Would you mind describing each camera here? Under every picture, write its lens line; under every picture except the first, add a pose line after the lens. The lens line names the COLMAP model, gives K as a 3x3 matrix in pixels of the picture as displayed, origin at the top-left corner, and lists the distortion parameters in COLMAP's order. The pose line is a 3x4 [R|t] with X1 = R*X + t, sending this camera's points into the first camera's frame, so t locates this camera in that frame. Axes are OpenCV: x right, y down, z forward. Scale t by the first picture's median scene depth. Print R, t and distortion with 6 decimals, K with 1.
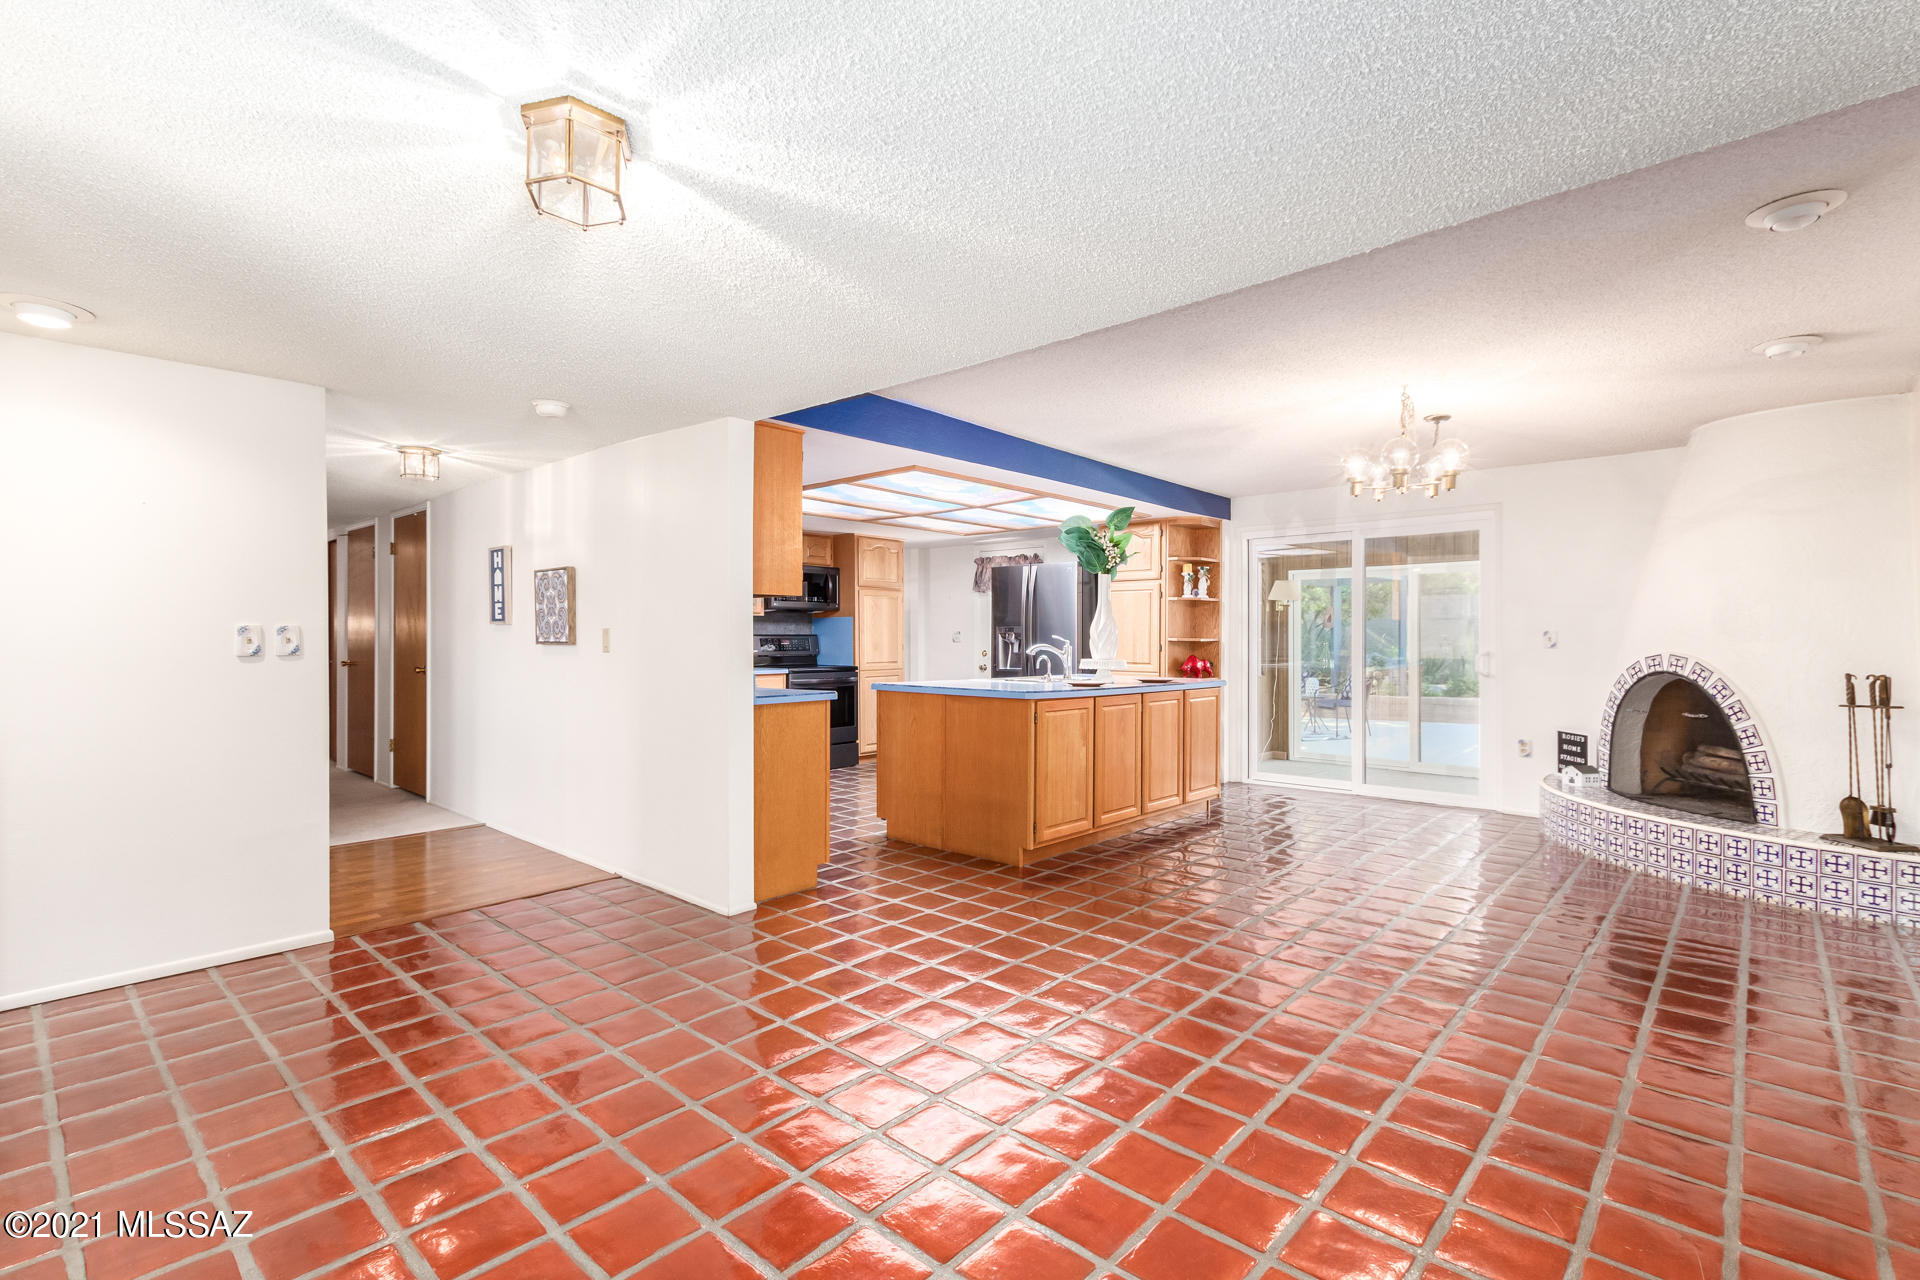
lens RADIAL K [[886.2, 0, 958.3], [0, 886.2, 637.5], [0, 0, 1]] dist [0.008731, -0.001876]
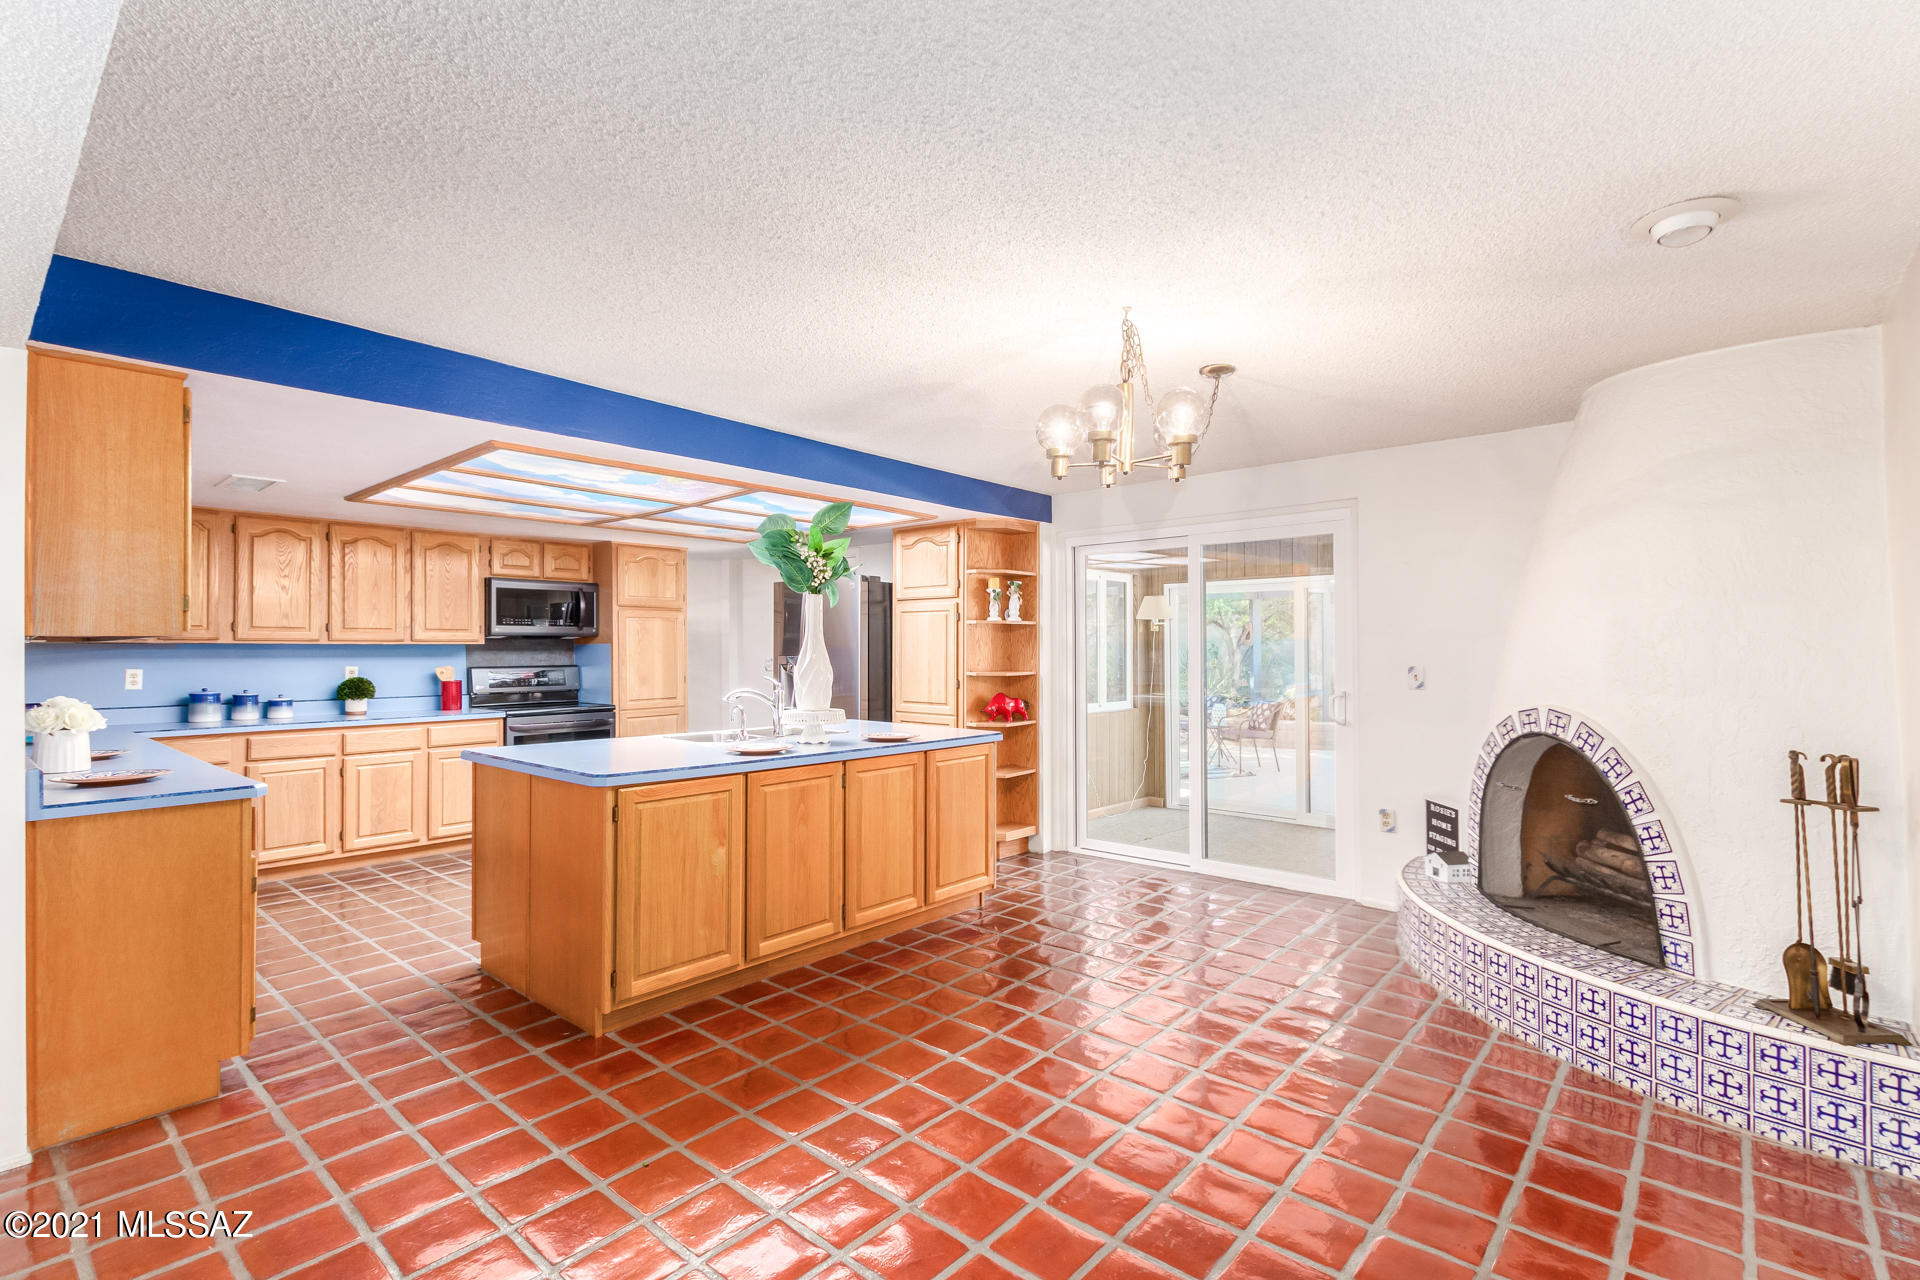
lens RADIAL K [[886.2, 0, 969.7], [0, 886.2, 643.9], [0, 0, 1]] dist [0.008731, -0.001876]
pose [[0.999508, -0.005160, 0.030944, 0.319871], [0.005303, 0.999976, -0.004553, -0.031108], [-0.030919, 0.004715, 0.999511, 0.312663]]
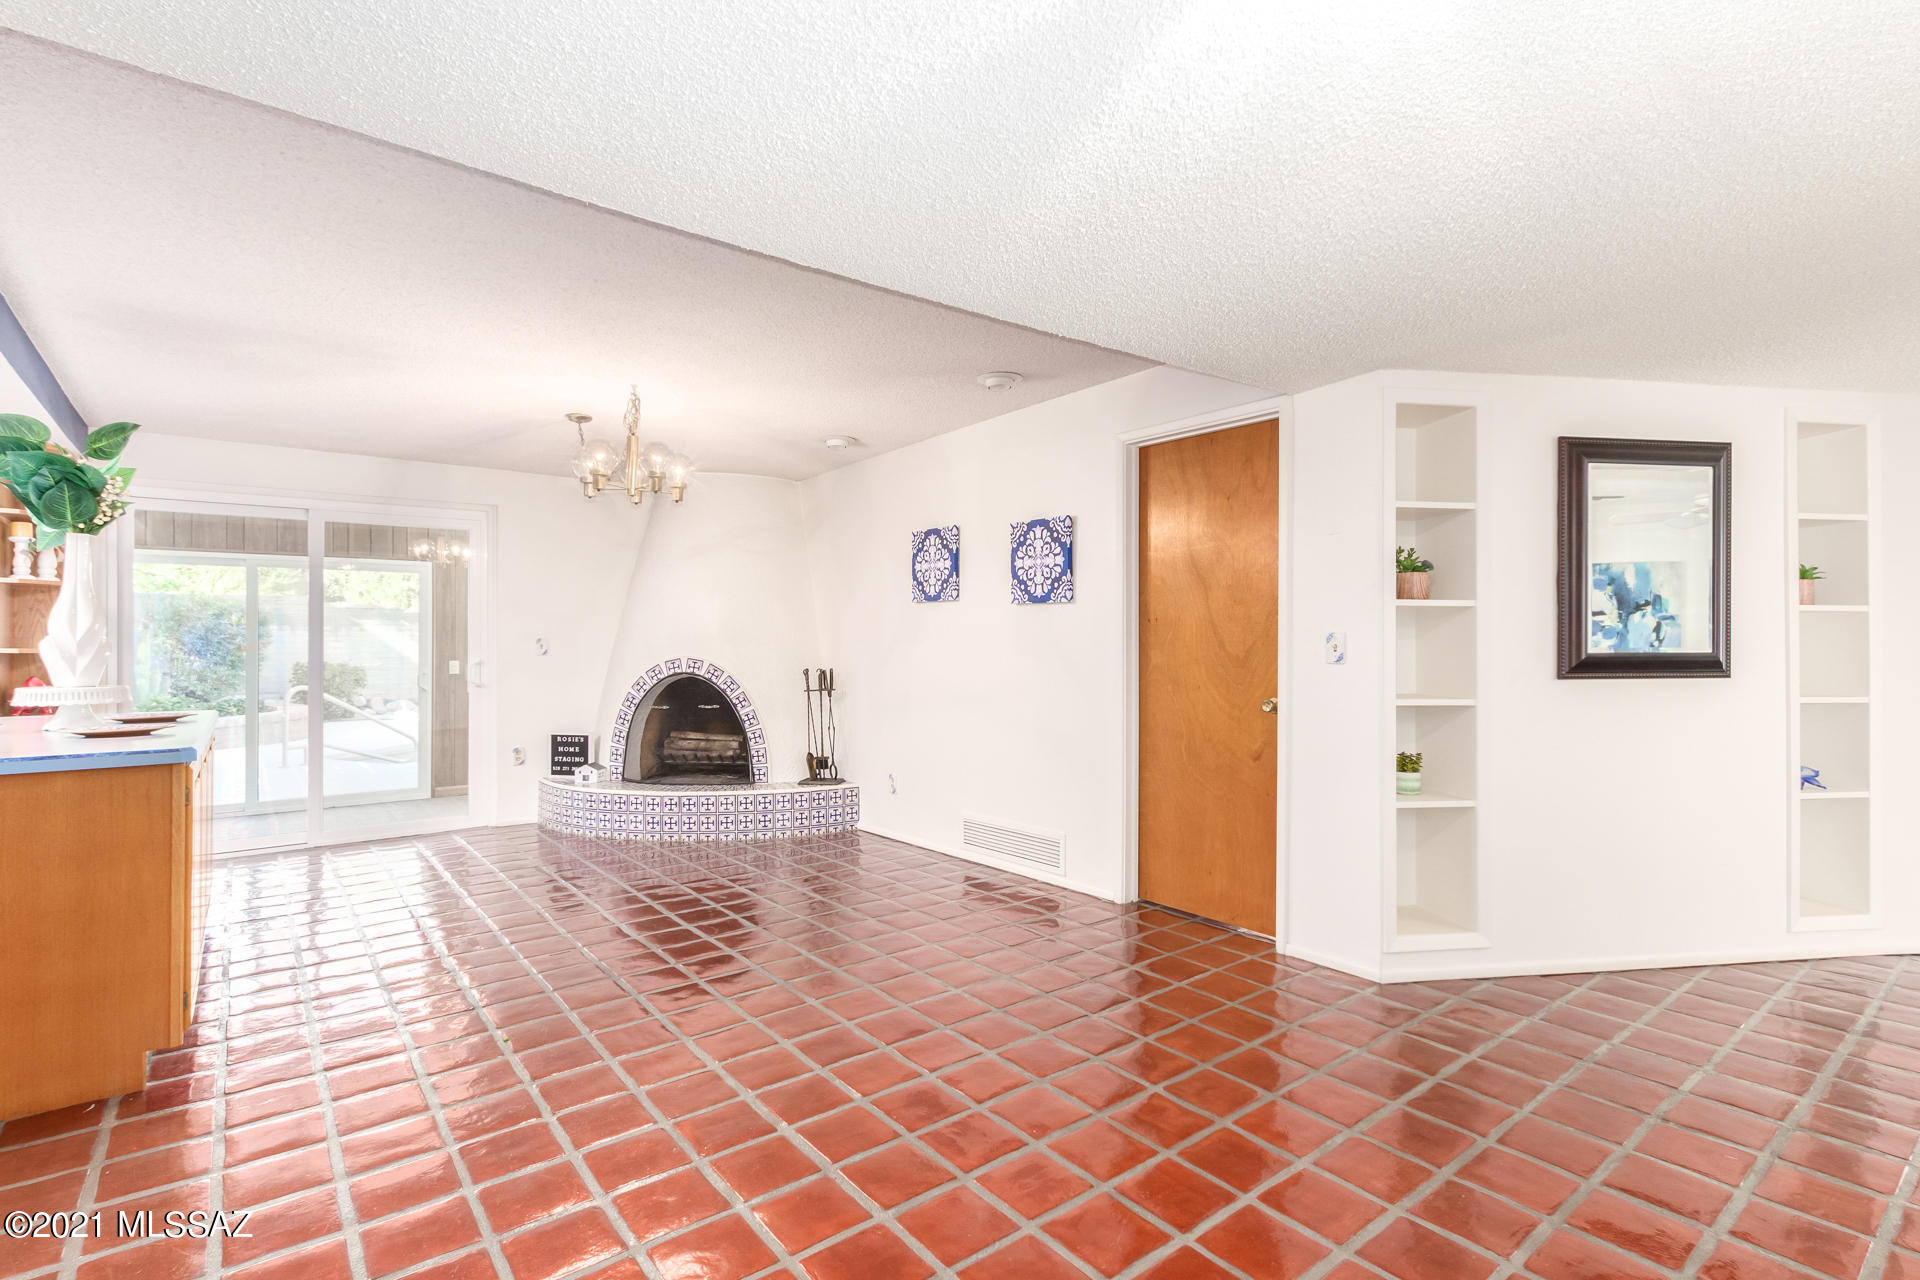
lens RADIAL K [[886.2, 0, 950.2], [0, 886.2, 646.0], [0, 0, 1]] dist [0.008731, -0.001876]
pose [[0.166175, -0.002914, 0.986092, -0.338377], [0.002764, 0.999993, 0.002489, -0.001123], [-0.986092, 0.002312, 0.166182, 0.437512]]
